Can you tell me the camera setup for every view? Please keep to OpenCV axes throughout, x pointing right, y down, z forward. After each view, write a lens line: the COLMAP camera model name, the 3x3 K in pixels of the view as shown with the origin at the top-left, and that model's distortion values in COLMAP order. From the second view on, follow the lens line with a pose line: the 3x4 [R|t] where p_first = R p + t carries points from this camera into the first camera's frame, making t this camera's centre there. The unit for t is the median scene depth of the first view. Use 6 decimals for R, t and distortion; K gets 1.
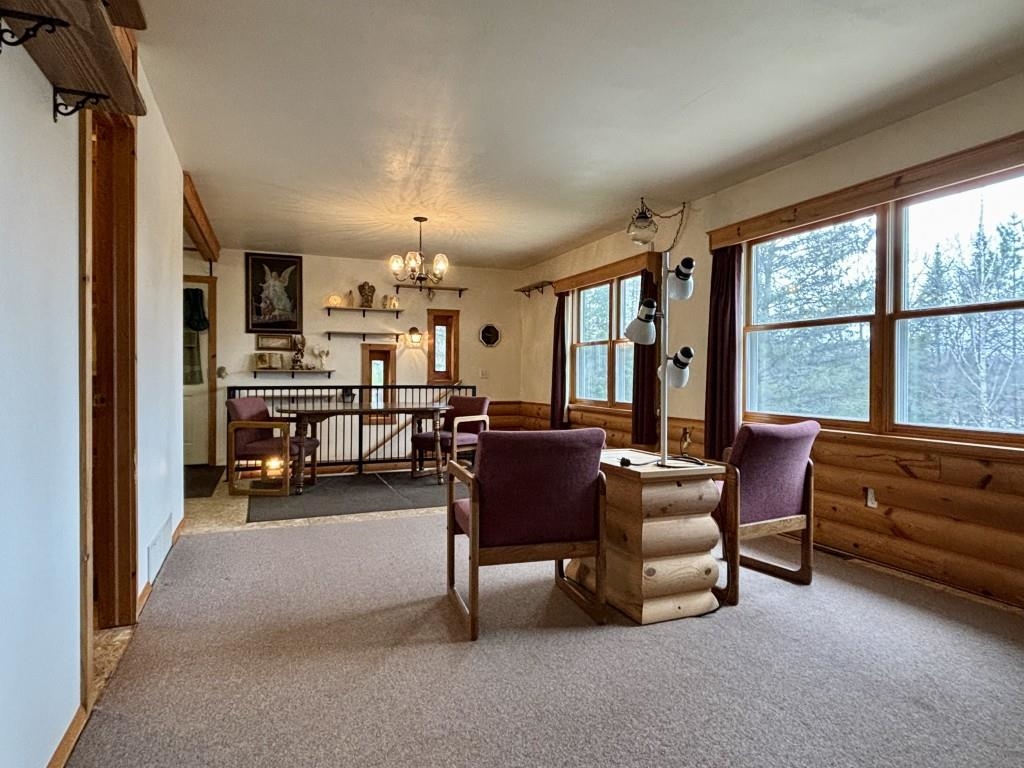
lens RADIAL K [[609.6, 0, 510.9], [0, 609.6, 381.8], [0, 0, 1]] dist [0.031295, -0.039713]
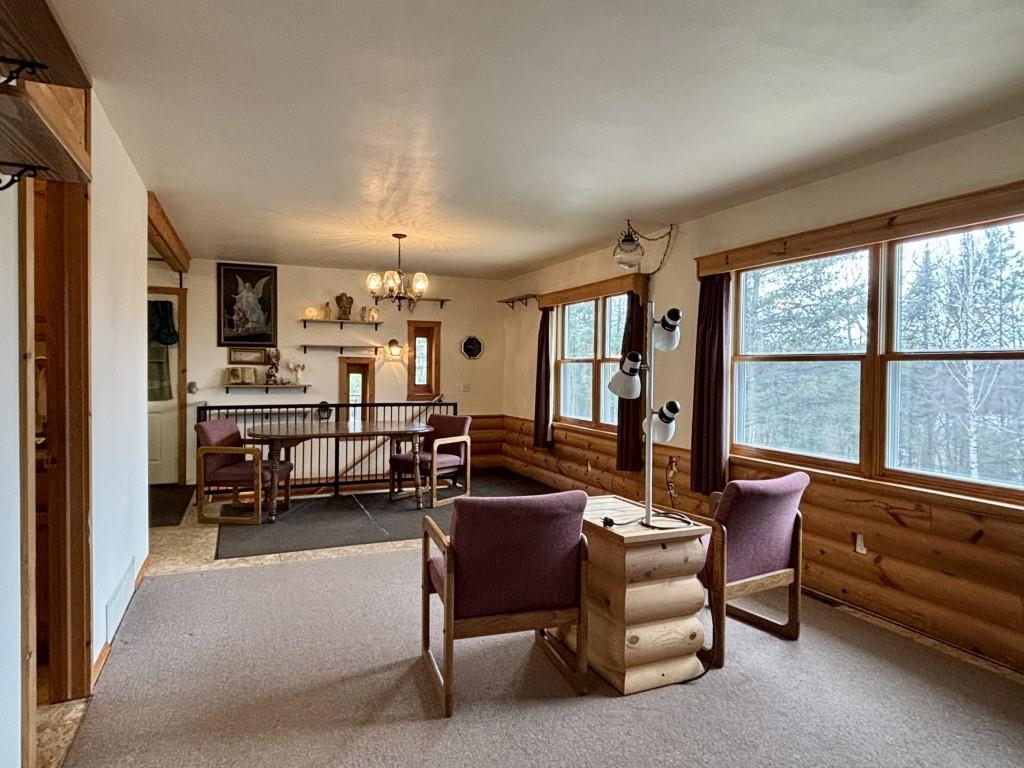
lens RADIAL K [[620.3, 0, 508.6], [0, 620.3, 381.5], [0, 0, 1]] dist [0.035092, -0.045139]
pose [[0.999776, 0.004593, 0.020655, 0.004706], [-0.004806, 0.999936, 0.010290, -0.047197], [-0.020606, -0.010387, 0.999734, 0.014395]]
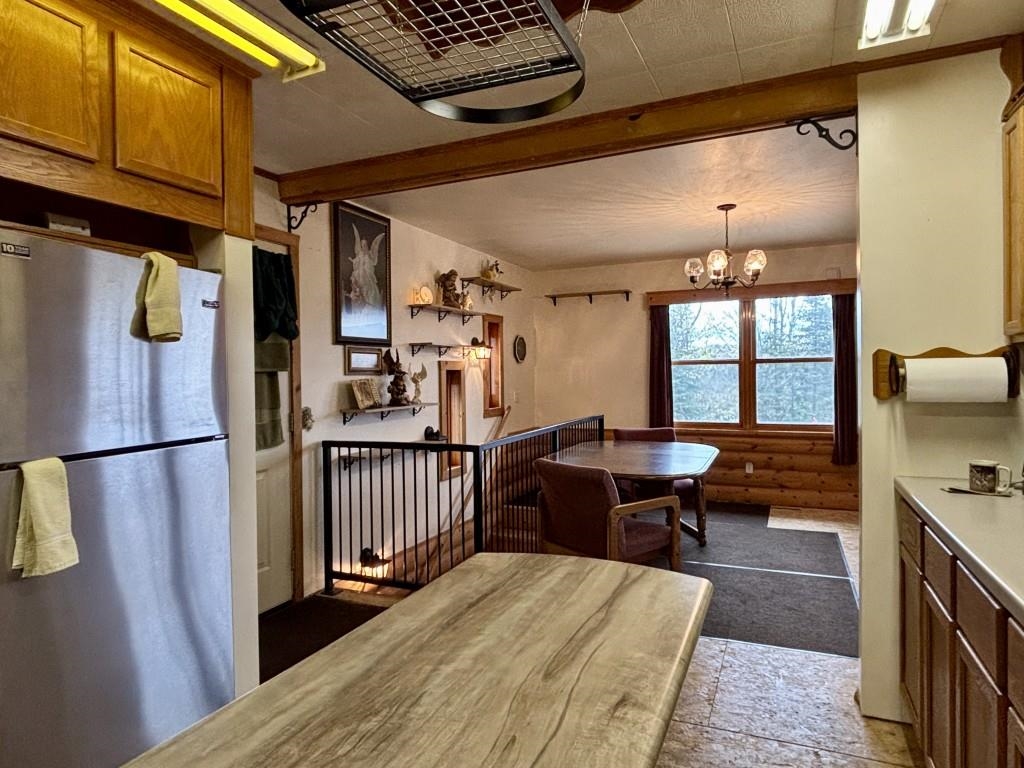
lens RADIAL K [[620.3, 0, 508.6], [0, 620.3, 381.5], [0, 0, 1]] dist [0.035092, -0.045139]
pose [[0.719189, -0.023497, 0.694417, -0.901694], [0.025907, 0.999640, 0.006994, -0.058263], [-0.694331, 0.012960, 0.719539, 0.620641]]
